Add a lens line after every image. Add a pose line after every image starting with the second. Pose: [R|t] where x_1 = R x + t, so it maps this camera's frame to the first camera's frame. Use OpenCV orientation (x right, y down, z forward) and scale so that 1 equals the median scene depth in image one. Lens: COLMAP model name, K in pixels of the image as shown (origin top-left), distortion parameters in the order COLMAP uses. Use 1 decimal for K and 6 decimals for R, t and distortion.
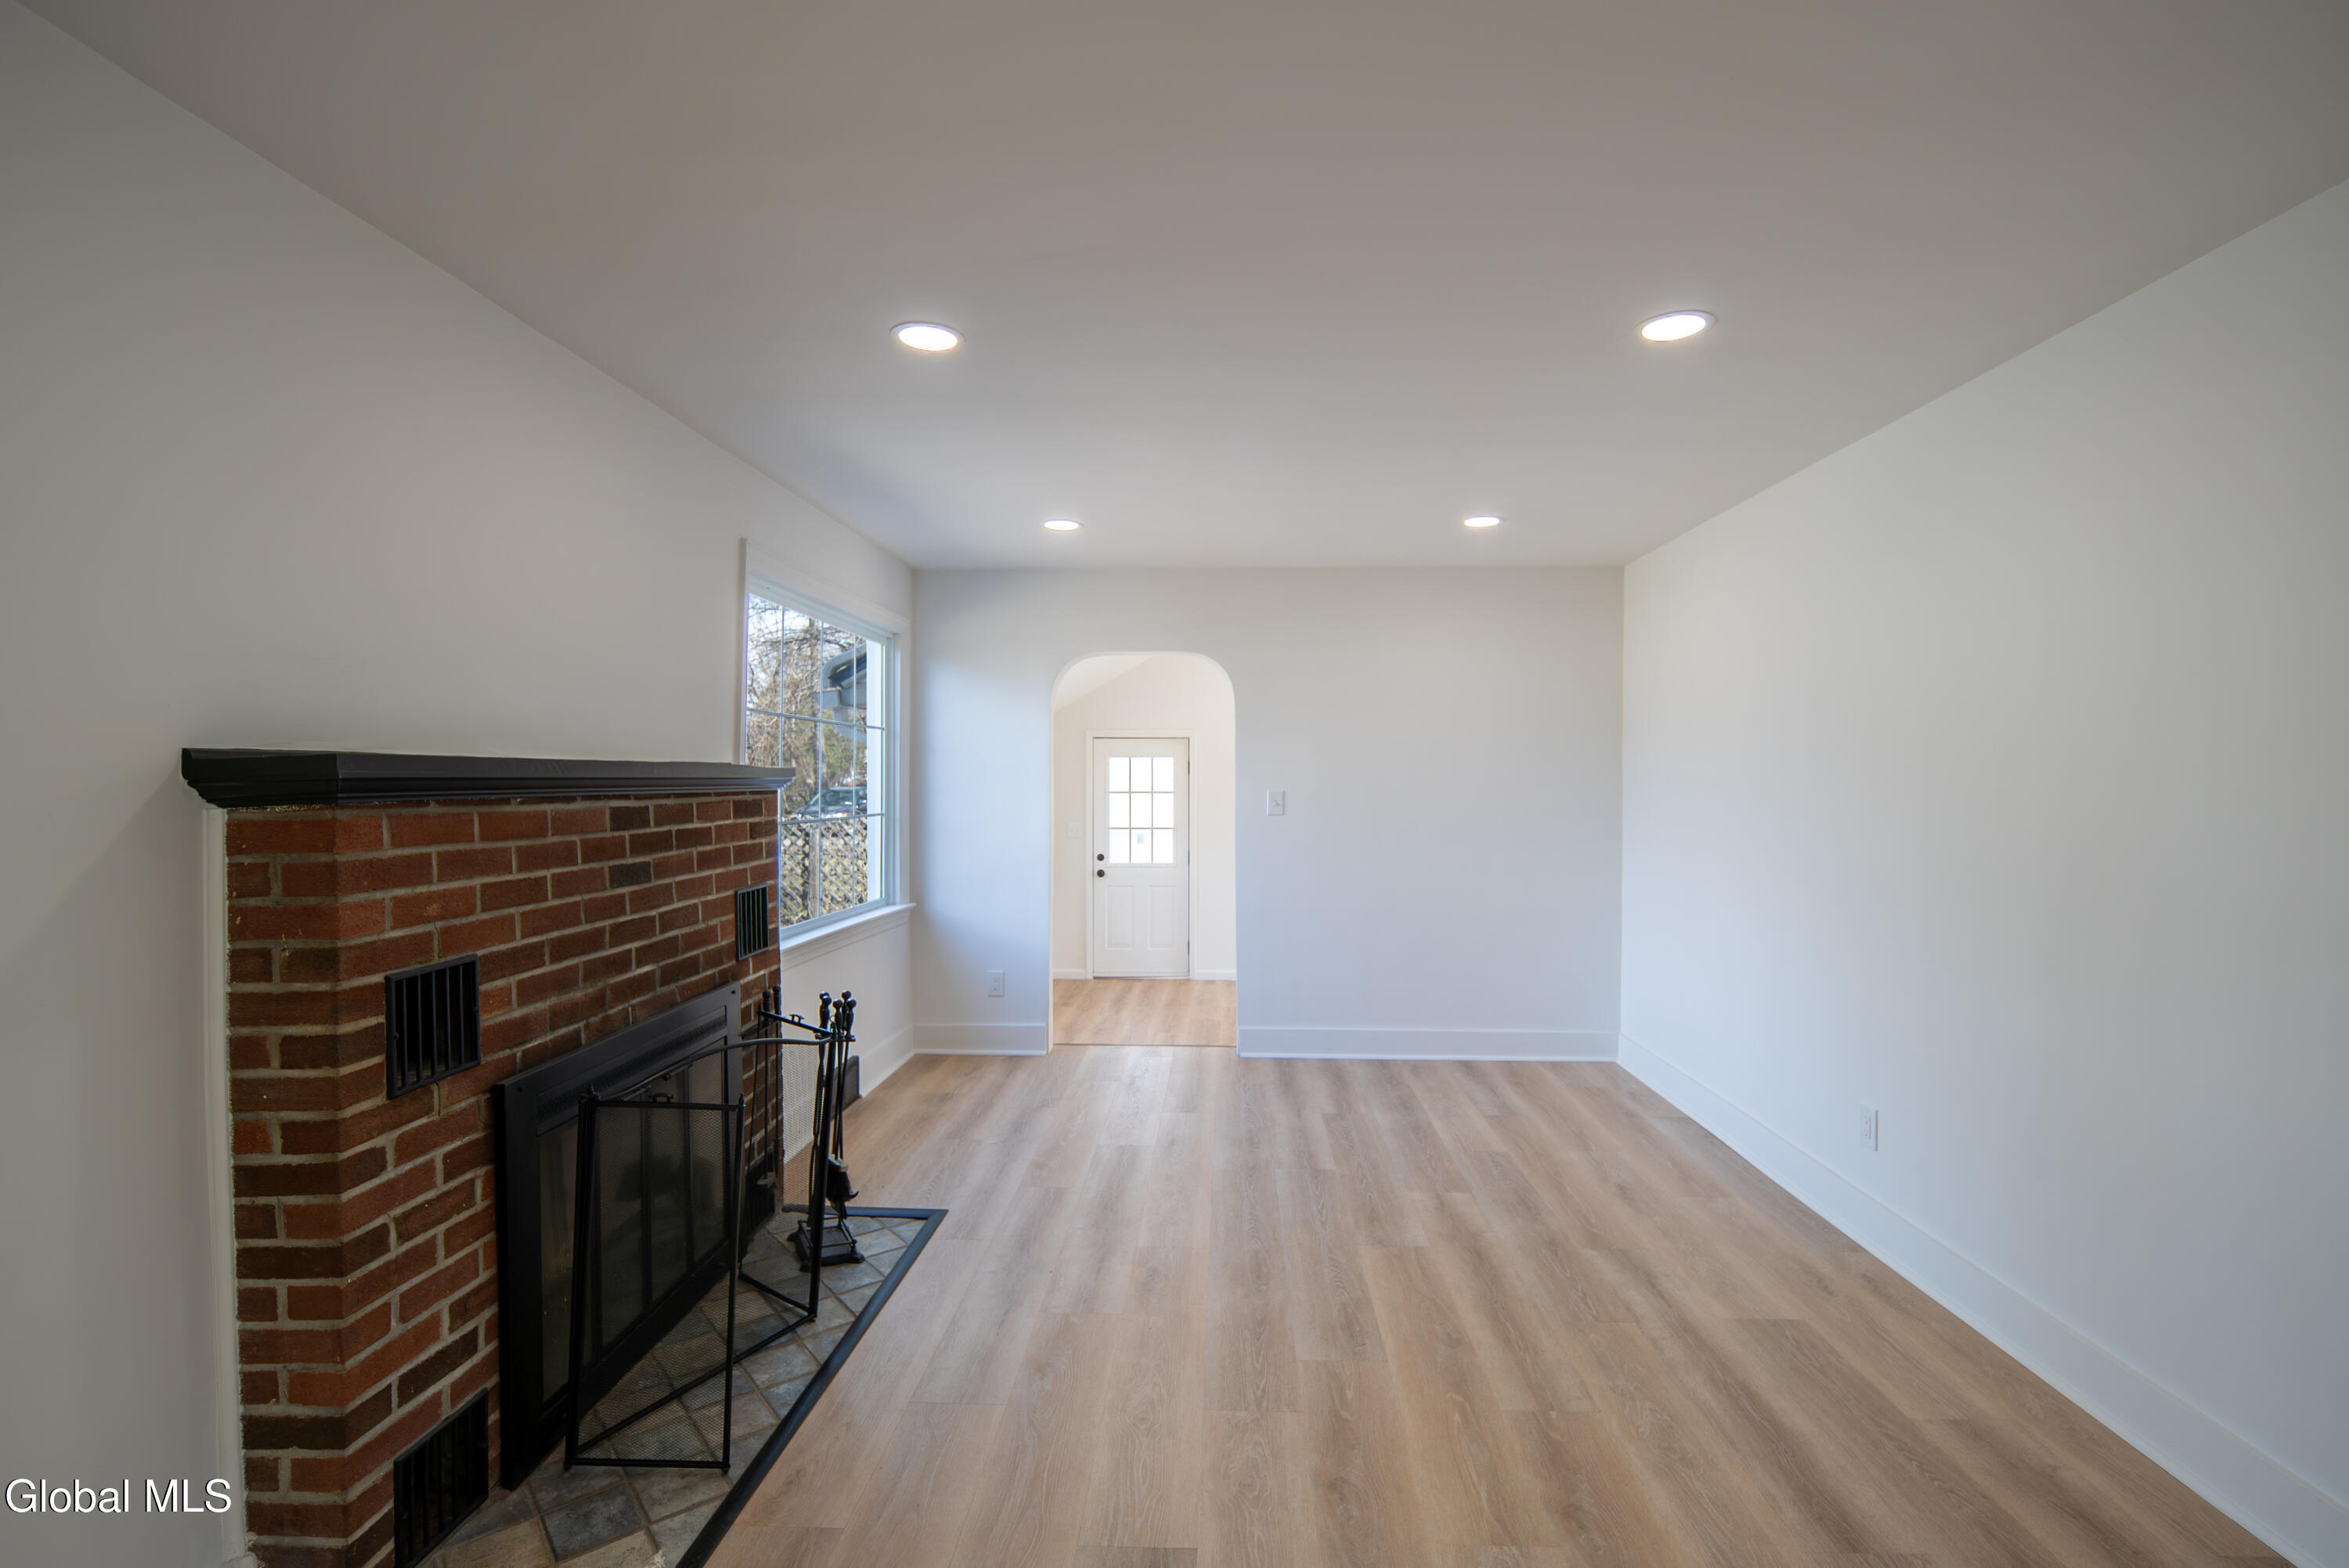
lens RADIAL K [[1037.7, 0, 1189.3], [0, 1037.7, 788.9], [0, 0, 1]] dist [0.004338, -0.002452]
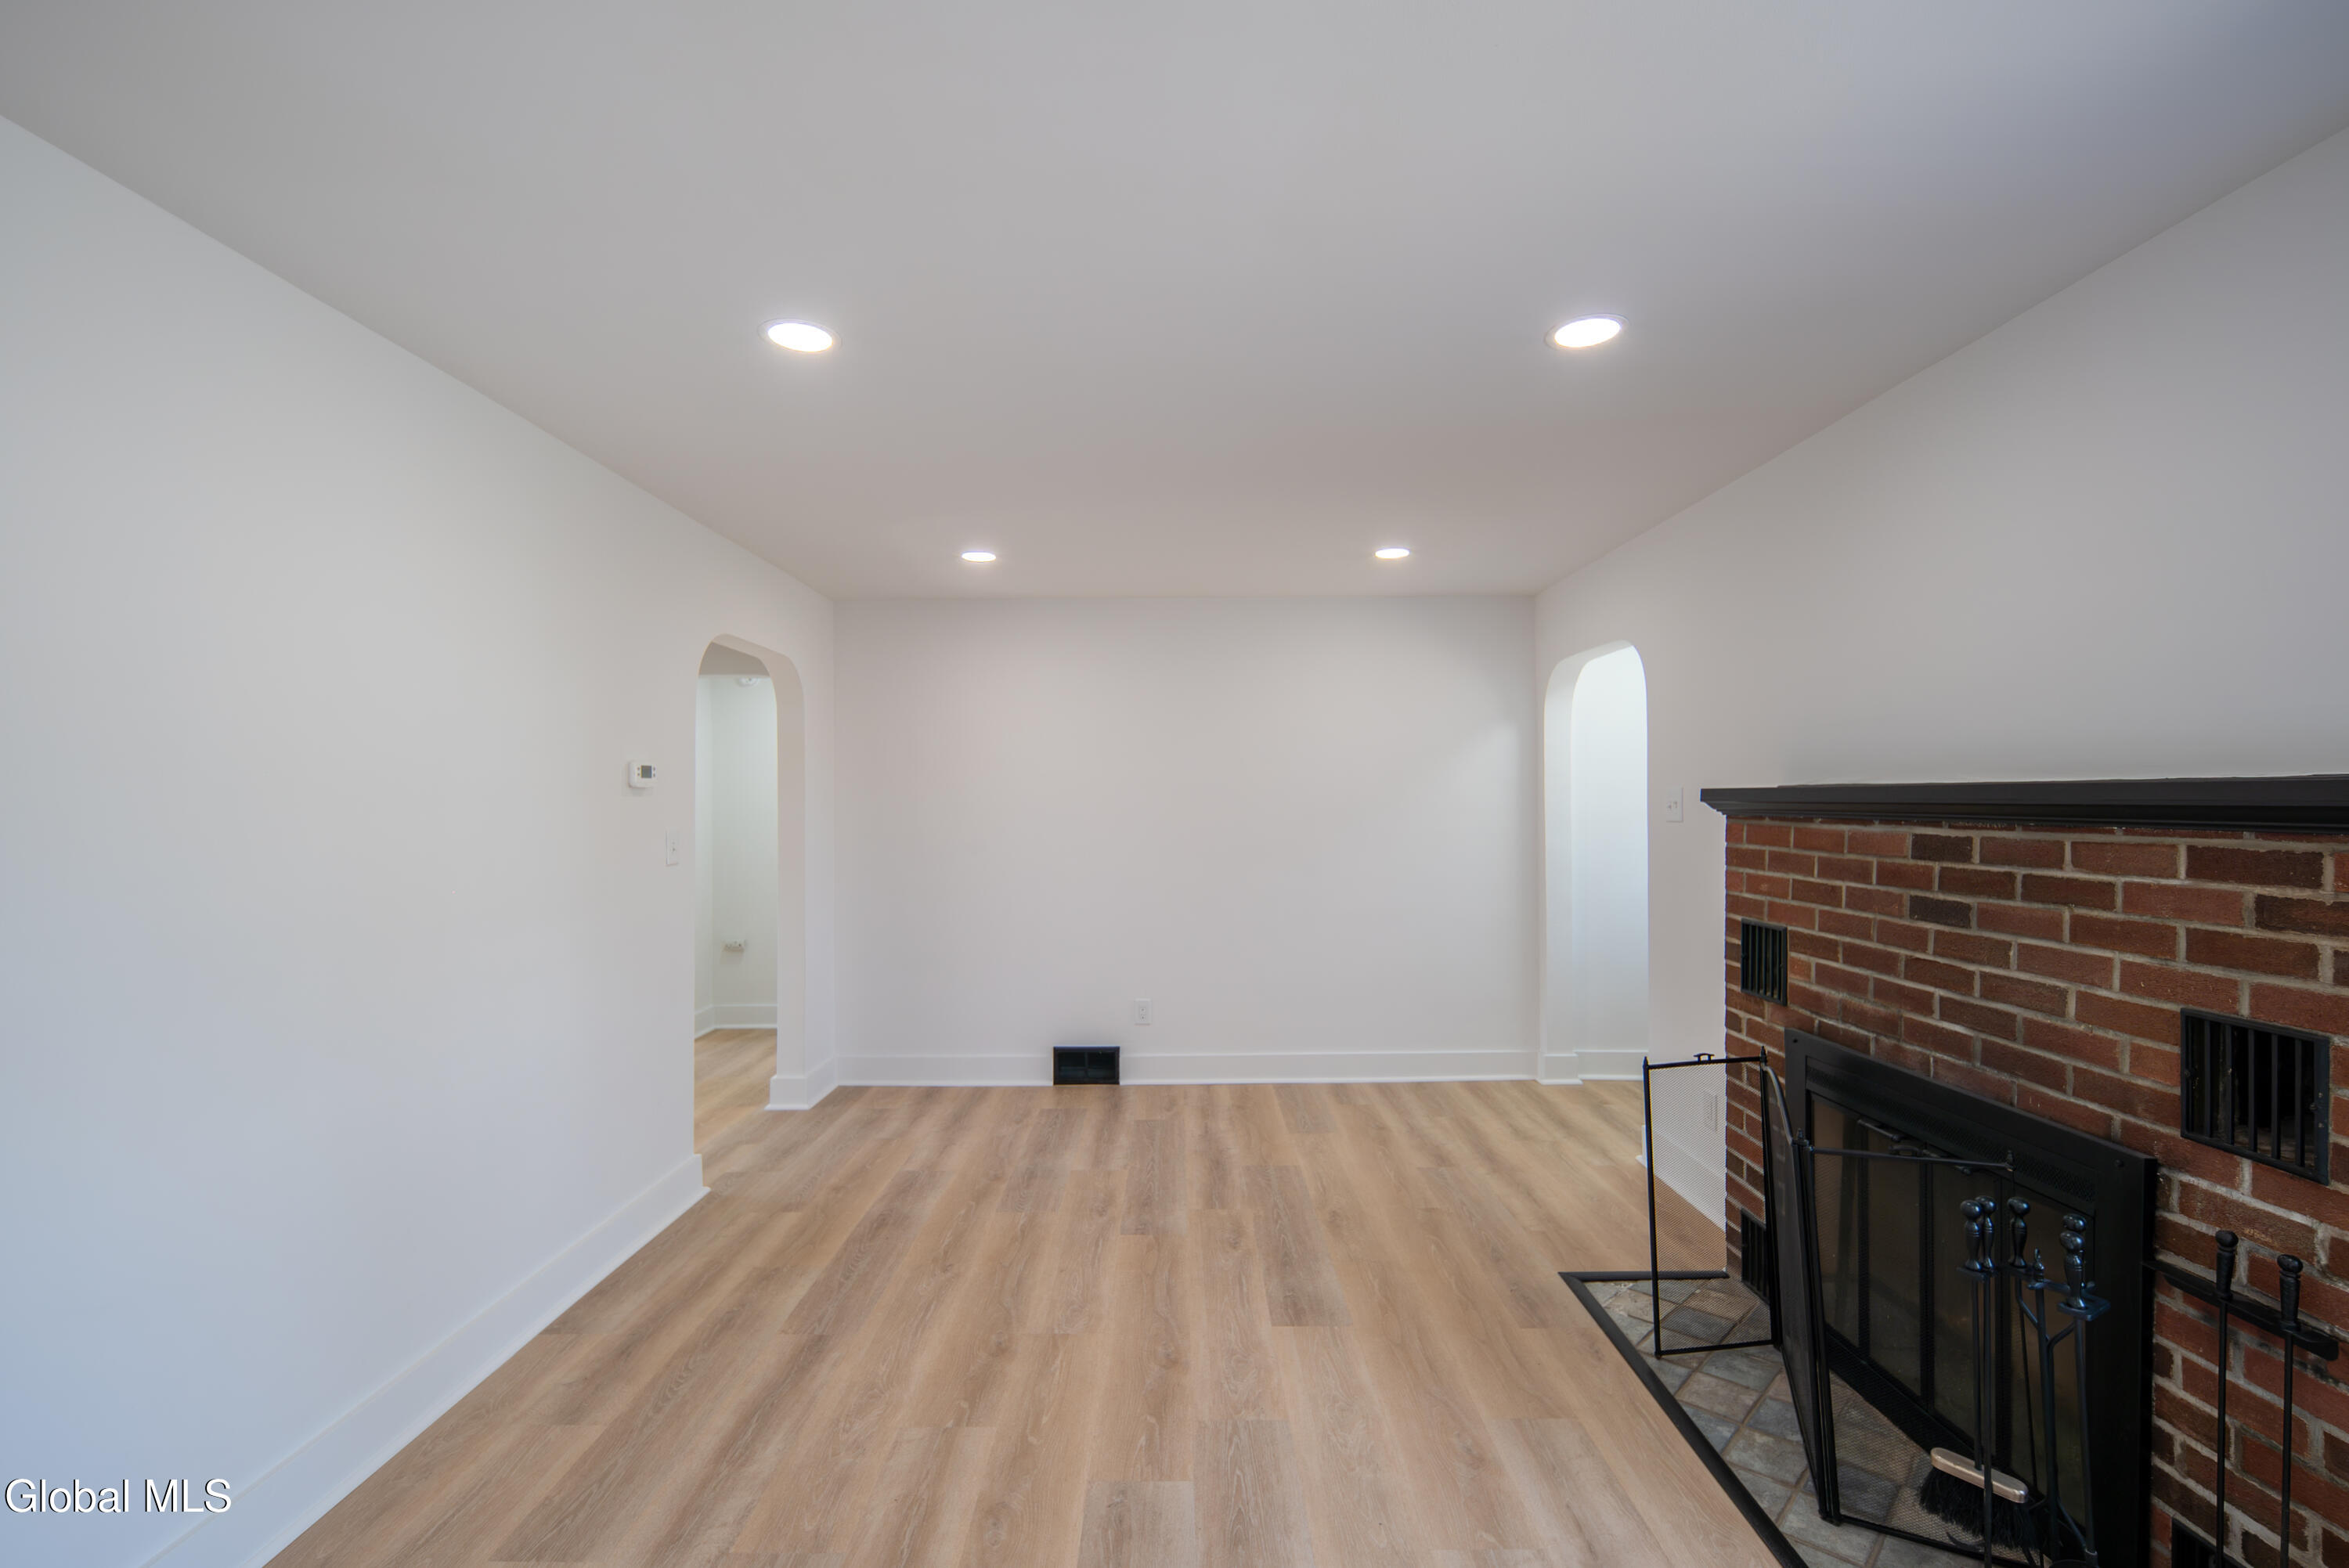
lens RADIAL K [[1037.7, 0, 1185.6], [0, 1037.7, 791.9], [0, 0, 1]] dist [0.004338, -0.002452]
pose [[-0.998920, 0.003265, -0.046340, 0.150072], [0.003007, 0.999980, 0.005635, -0.027434], [0.046357, 0.005490, -0.998910, 1.882202]]
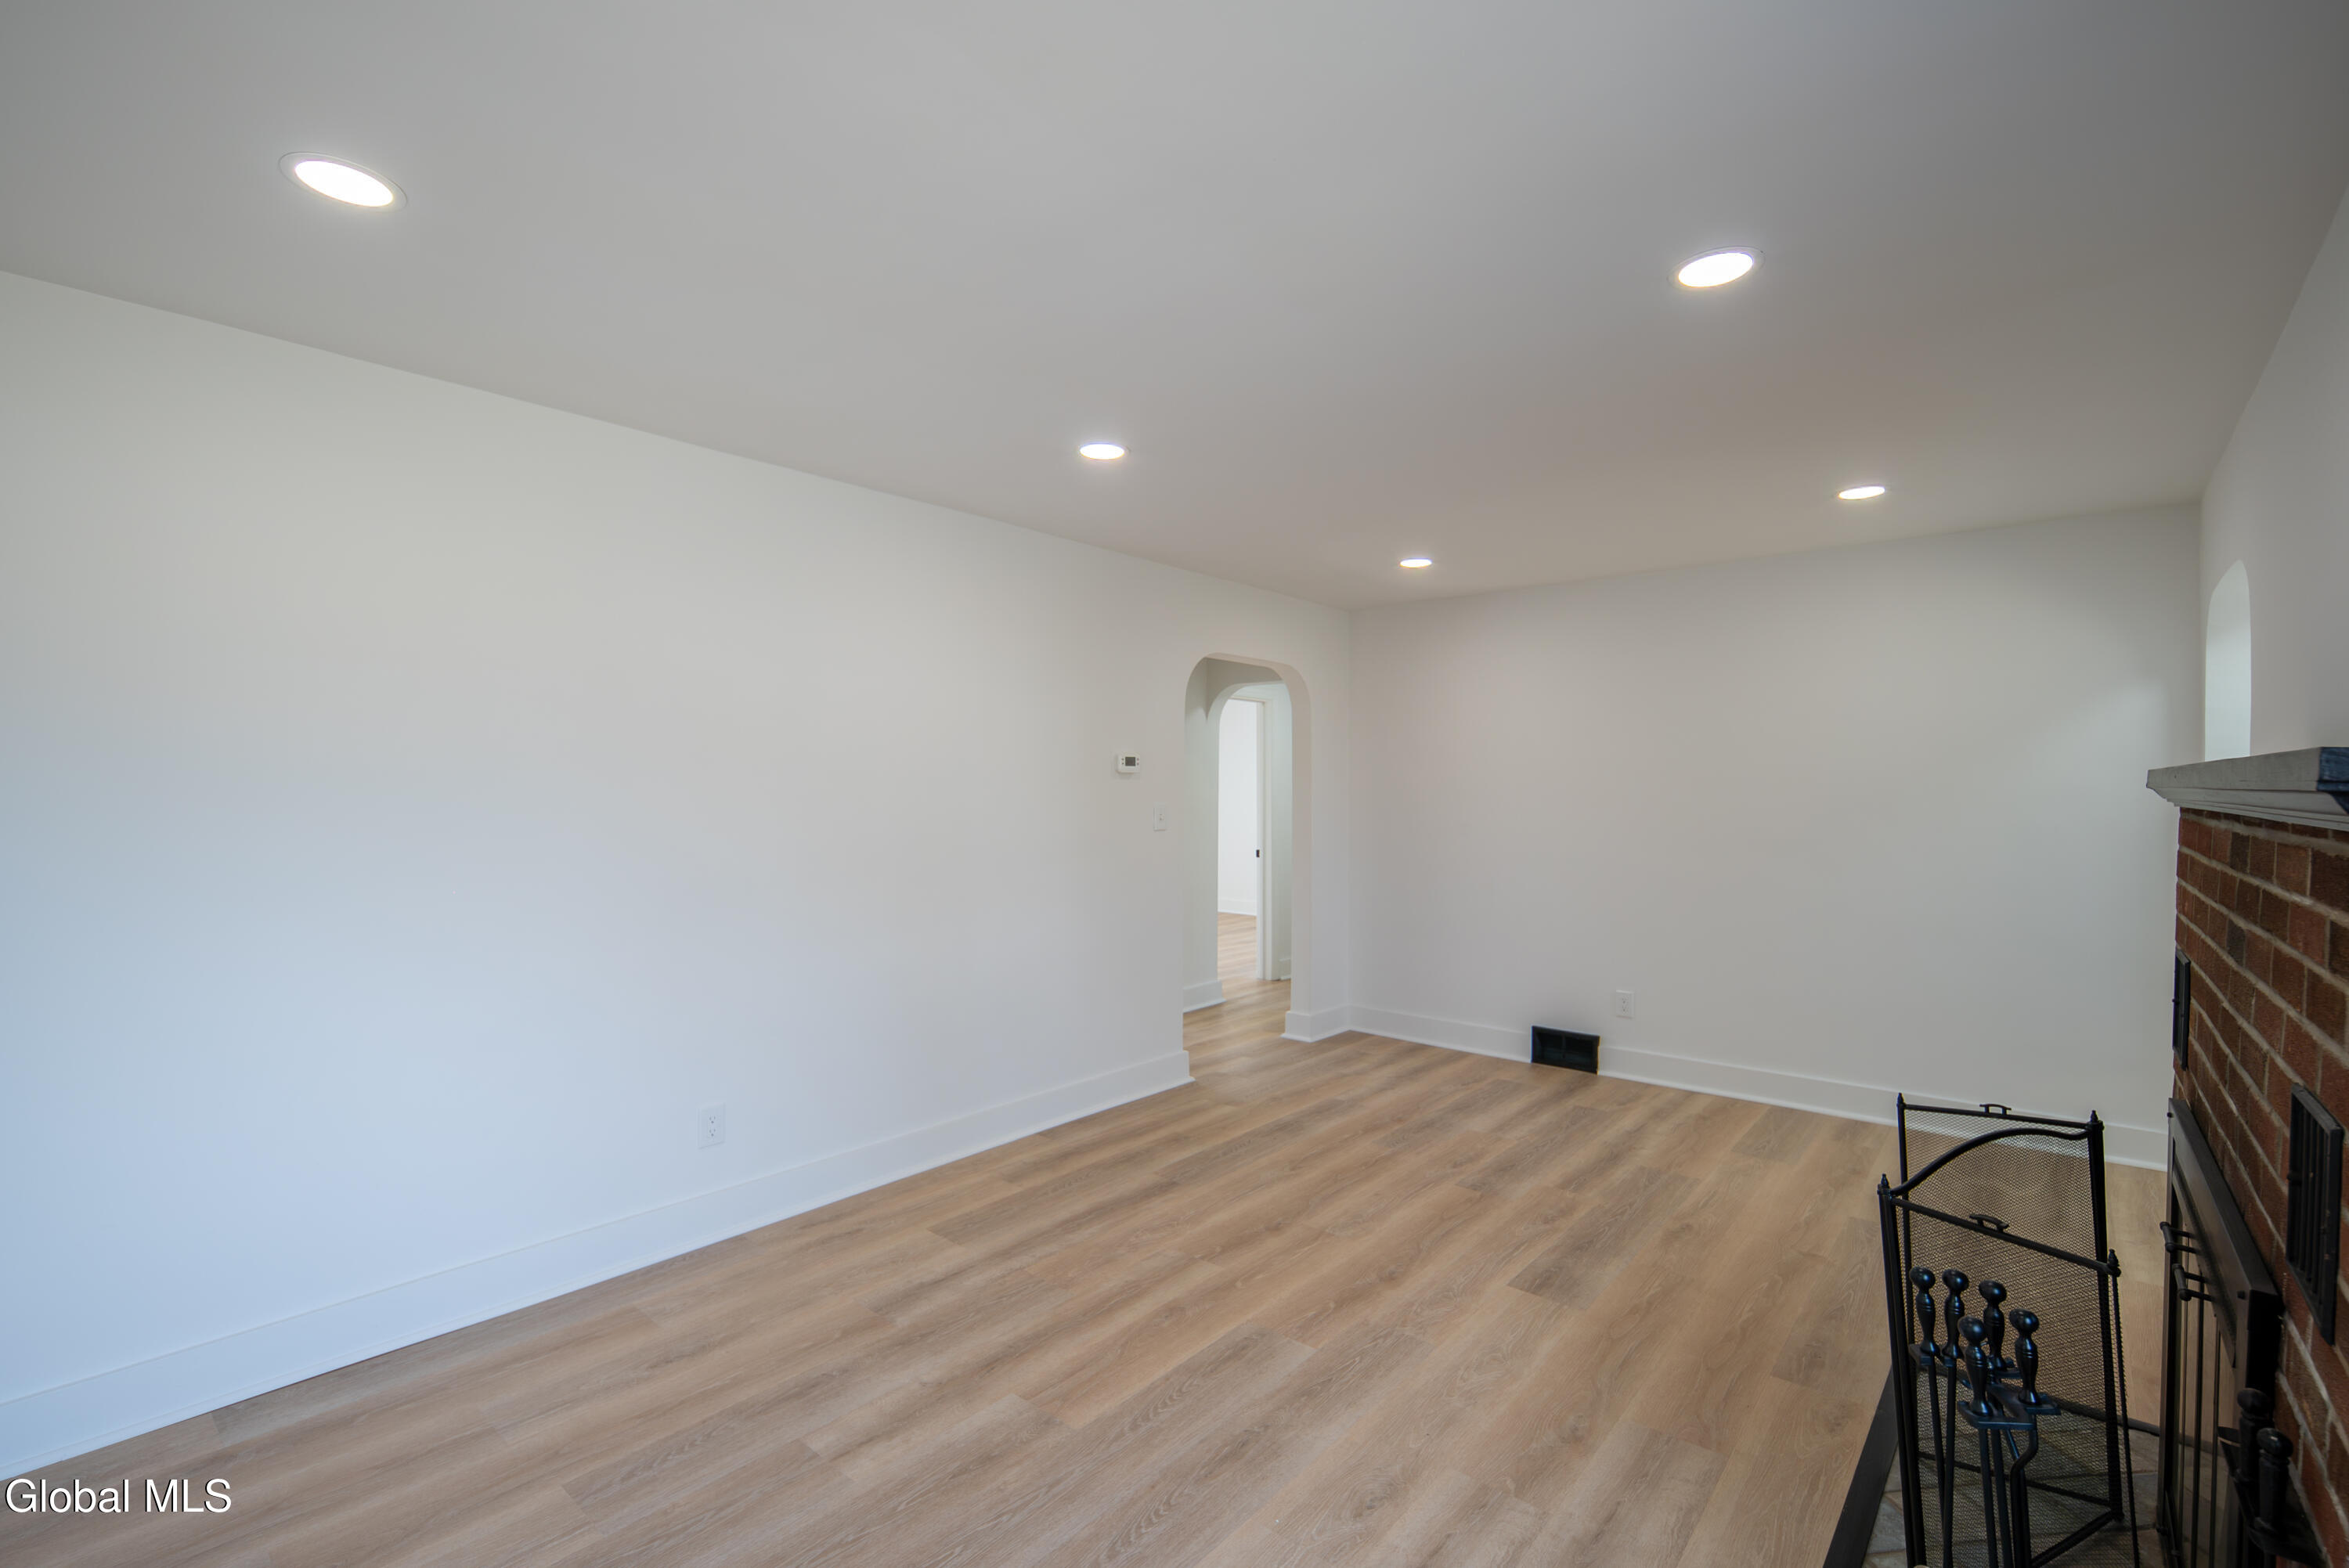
lens RADIAL K [[1037.7, 0, 1177.9], [0, 1037.7, 797.5], [0, 0, 1]] dist [0.004338, -0.002452]
pose [[-0.785974, -0.007820, 0.618210, -0.426522], [0.005999, 0.999776, 0.020274, -0.021518], [-0.618231, 0.019644, -0.785751, 1.911867]]
